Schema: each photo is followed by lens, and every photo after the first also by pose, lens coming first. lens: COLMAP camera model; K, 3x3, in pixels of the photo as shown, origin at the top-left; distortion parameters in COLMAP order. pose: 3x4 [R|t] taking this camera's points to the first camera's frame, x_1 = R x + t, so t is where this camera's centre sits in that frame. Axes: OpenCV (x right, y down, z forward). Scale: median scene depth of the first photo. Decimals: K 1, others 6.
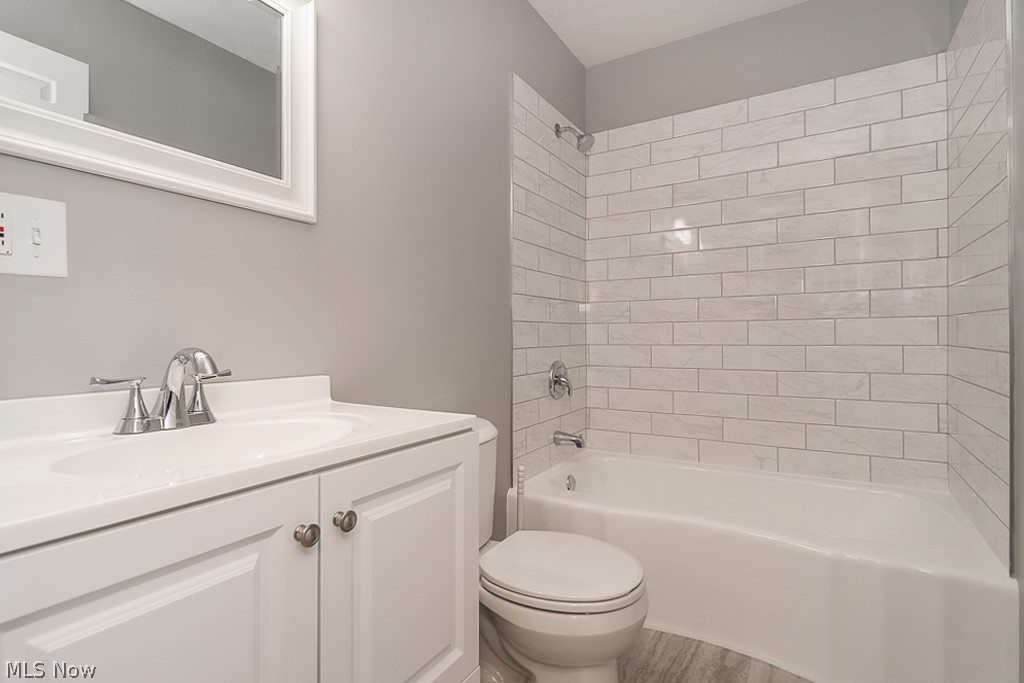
lens RADIAL K [[505.0, 0, 510.1], [0, 505.0, 329.9], [0, 0, 1]] dist [0.000131, -0.002414]
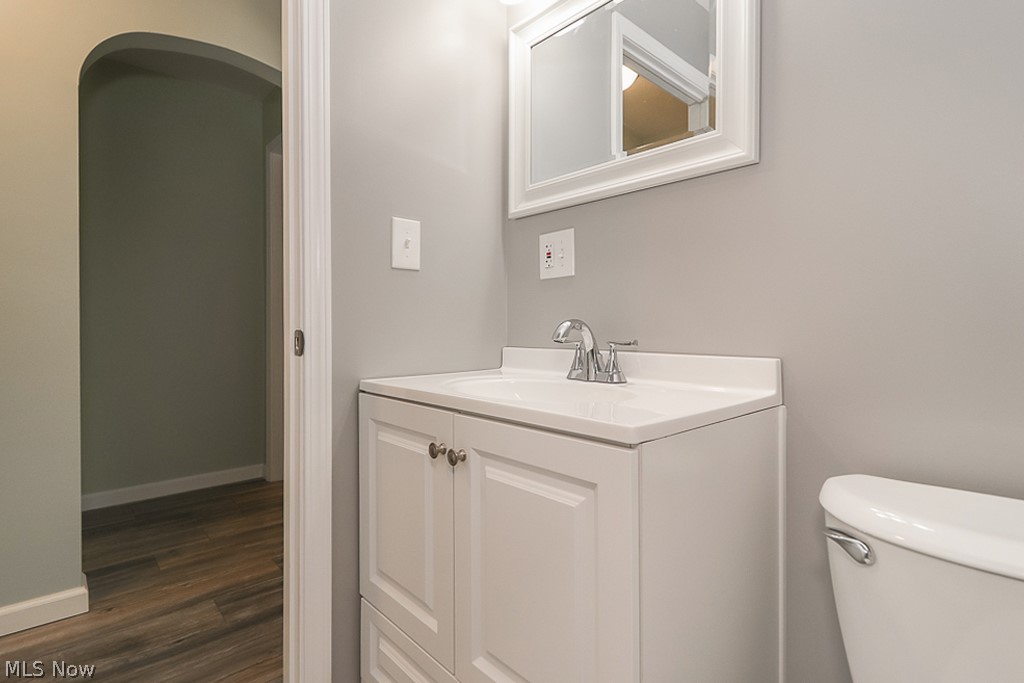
lens RADIAL K [[505.0, 0, 510.1], [0, 505.0, 329.9], [0, 0, 1]] dist [0.000131, -0.002414]
pose [[-0.291343, 0.010493, -0.956561, 0.684727], [0.020573, 0.999777, 0.004701, 0.053232], [0.956397, -0.018310, -0.291494, 1.251417]]
